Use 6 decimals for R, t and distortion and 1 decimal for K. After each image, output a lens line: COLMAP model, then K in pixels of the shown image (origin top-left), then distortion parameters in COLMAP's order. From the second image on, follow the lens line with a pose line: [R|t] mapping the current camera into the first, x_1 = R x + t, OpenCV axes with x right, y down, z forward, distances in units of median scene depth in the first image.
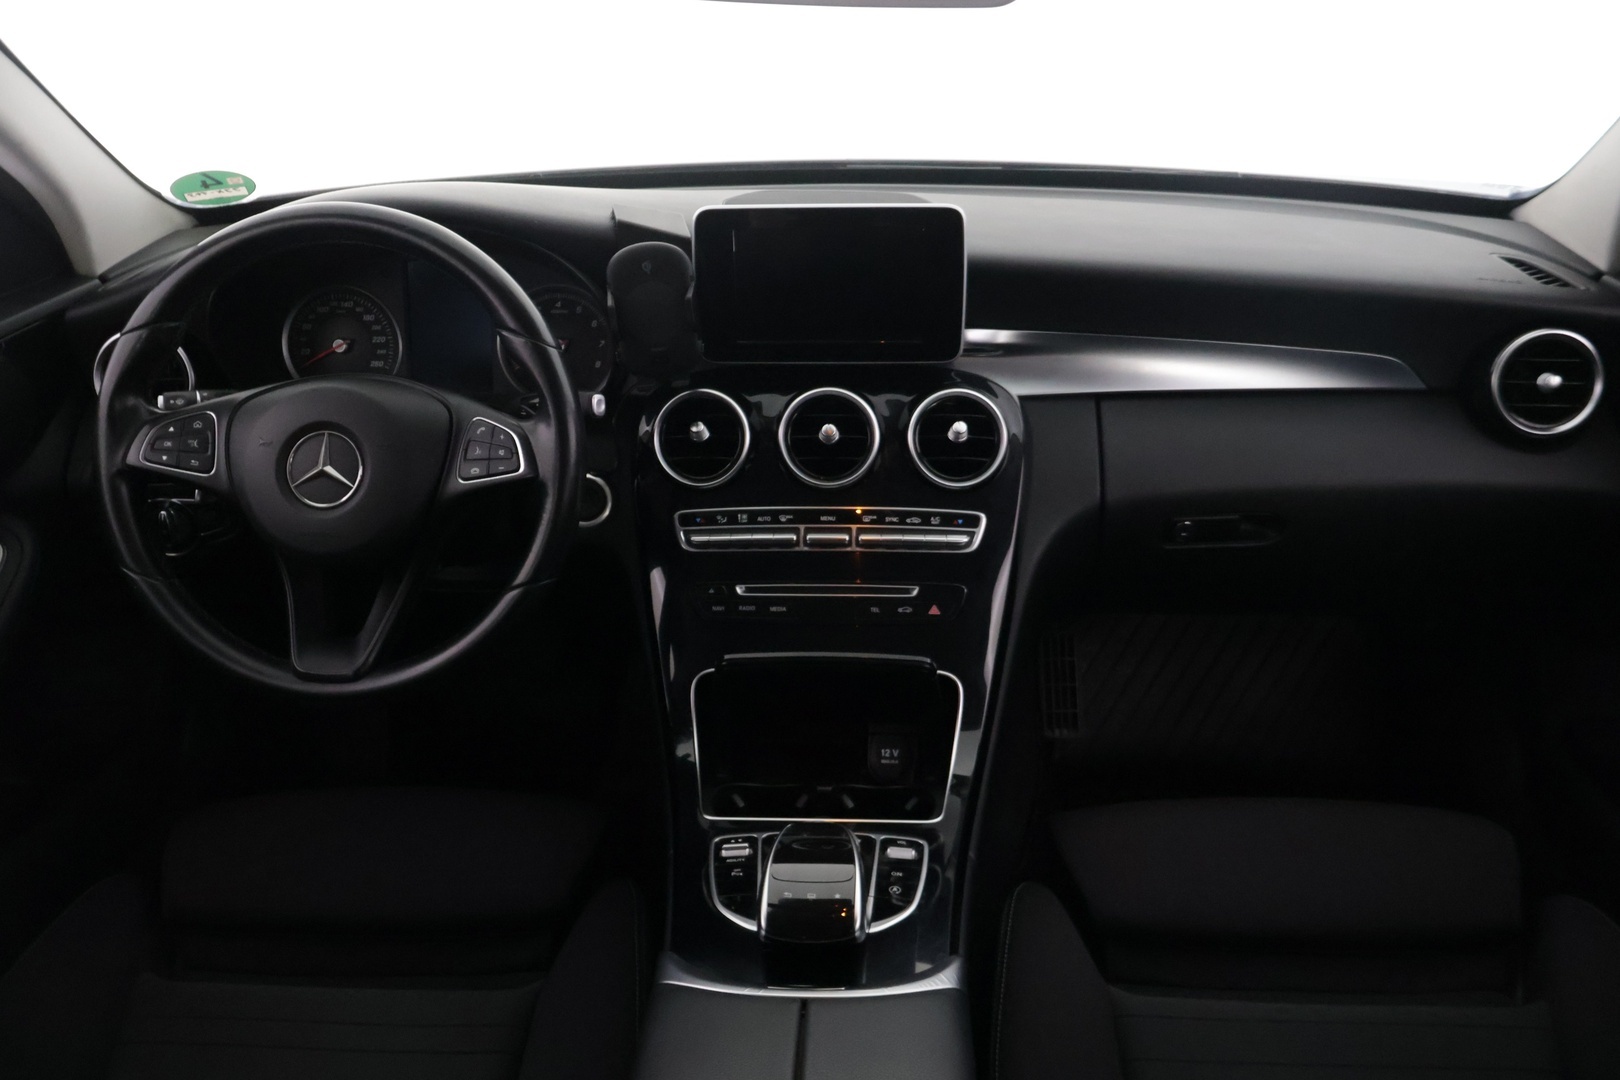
lens RADIAL K [[1346.5, 0, 810.0], [0, 1346.5, 540.0], [0, 0, 1]] dist [-0.001499, -0.004359]
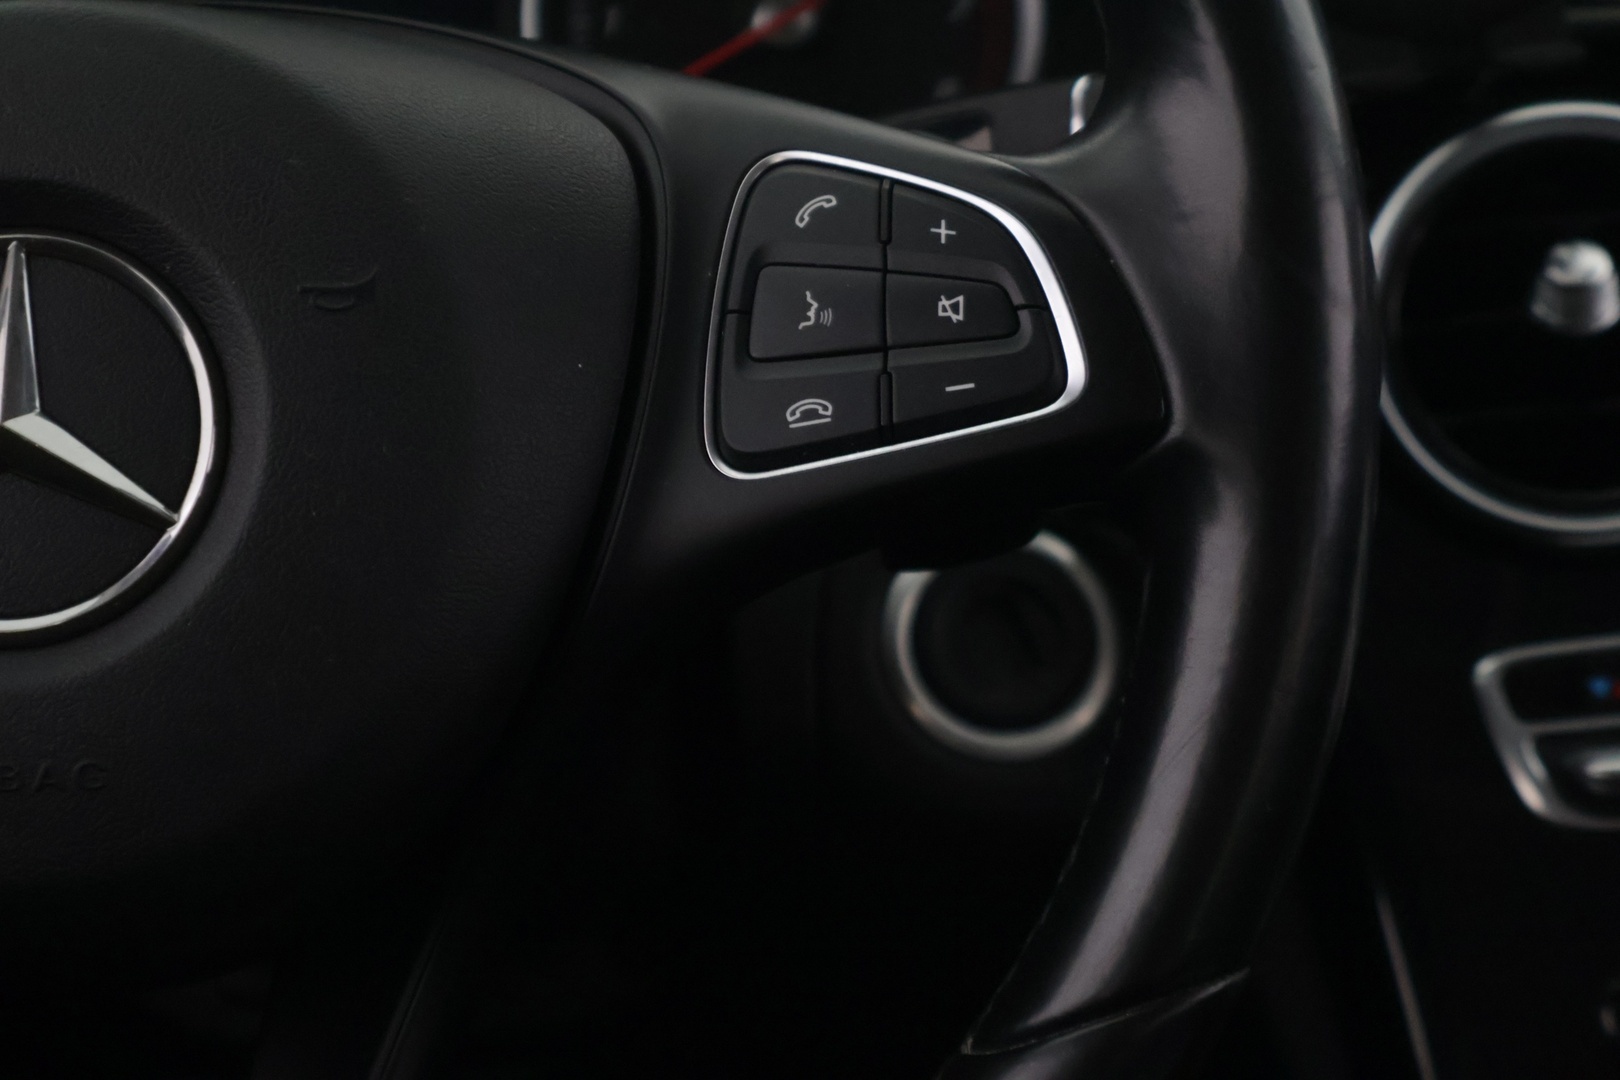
lens RADIAL K [[3300.3, 0, 810.1], [0, 3300.3, 513.6], [0, 0, 1]] dist [-0.001280, -0.027024]
pose [[0.997155, -0.041361, 0.063013, -0.251966], [0.049148, 0.990619, -0.127510, 0.019884], [-0.057148, 0.130244, 0.989834, 0.489502]]
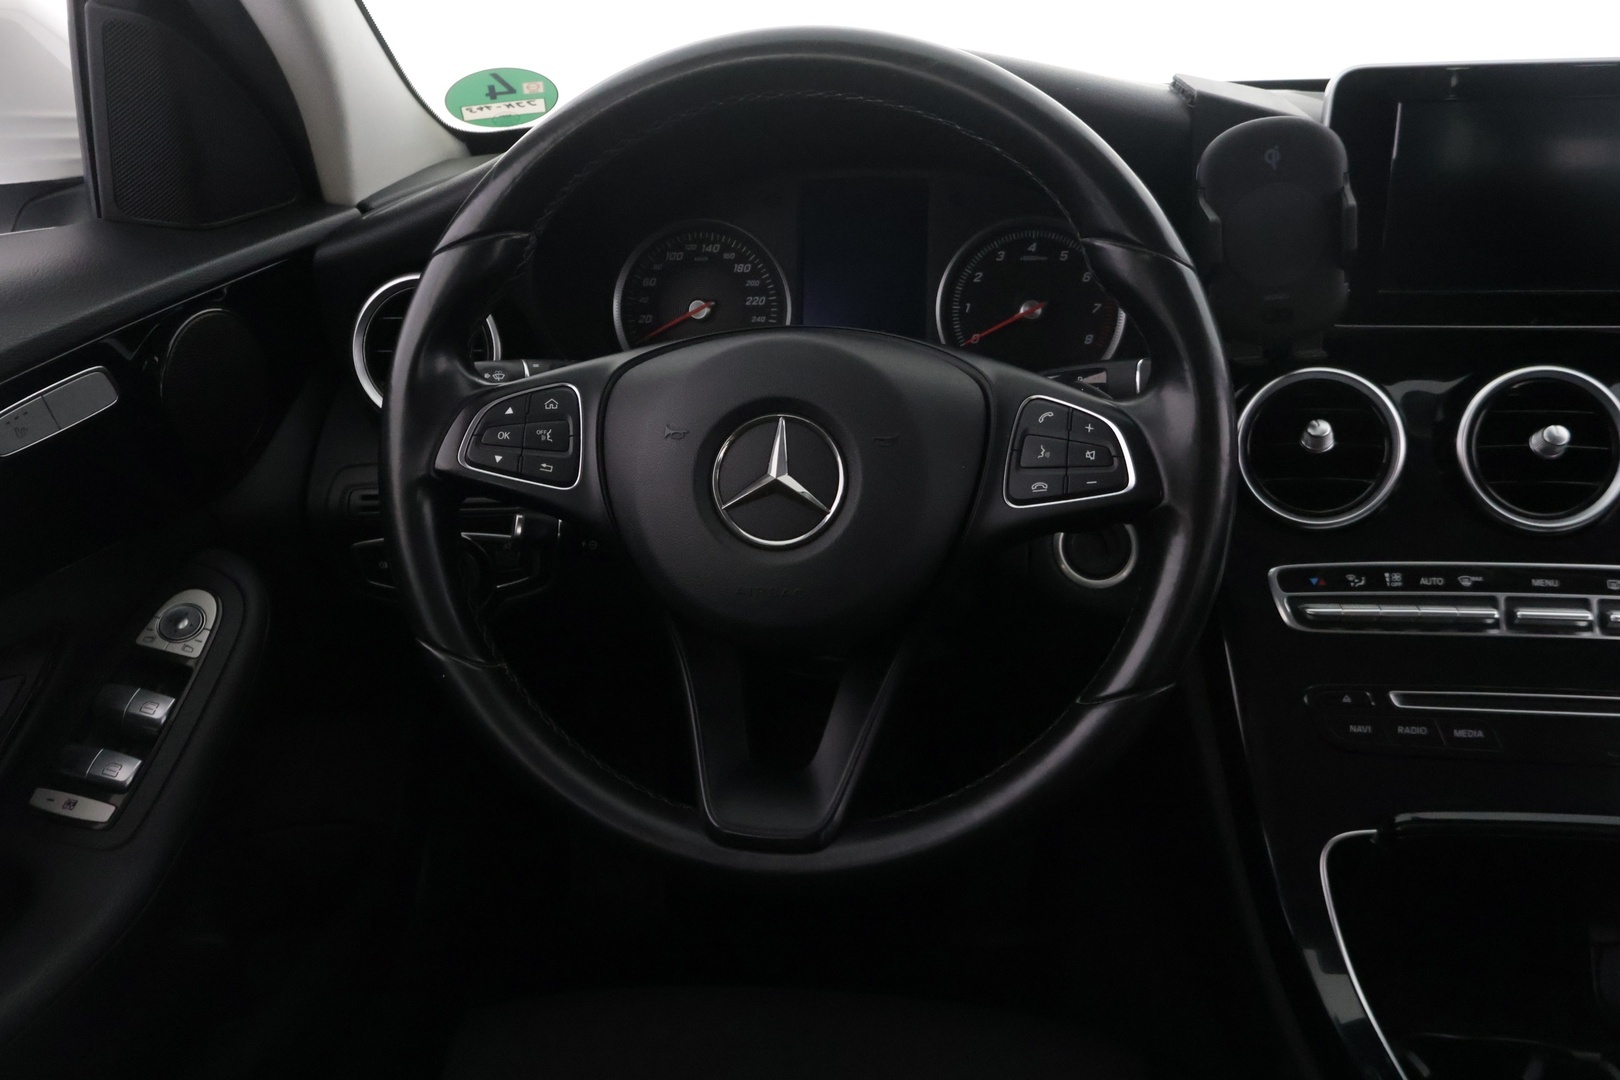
lens RADIAL K [[1346.5, 0, 810.0], [0, 1346.5, 540.0], [0, 0, 1]] dist [-0.001499, -0.004359]
pose [[0.996521, 0.018657, -0.081230, -0.270135], [-0.022063, 0.998906, -0.041228, -0.003276], [0.080372, 0.042877, 0.995842, 0.387392]]
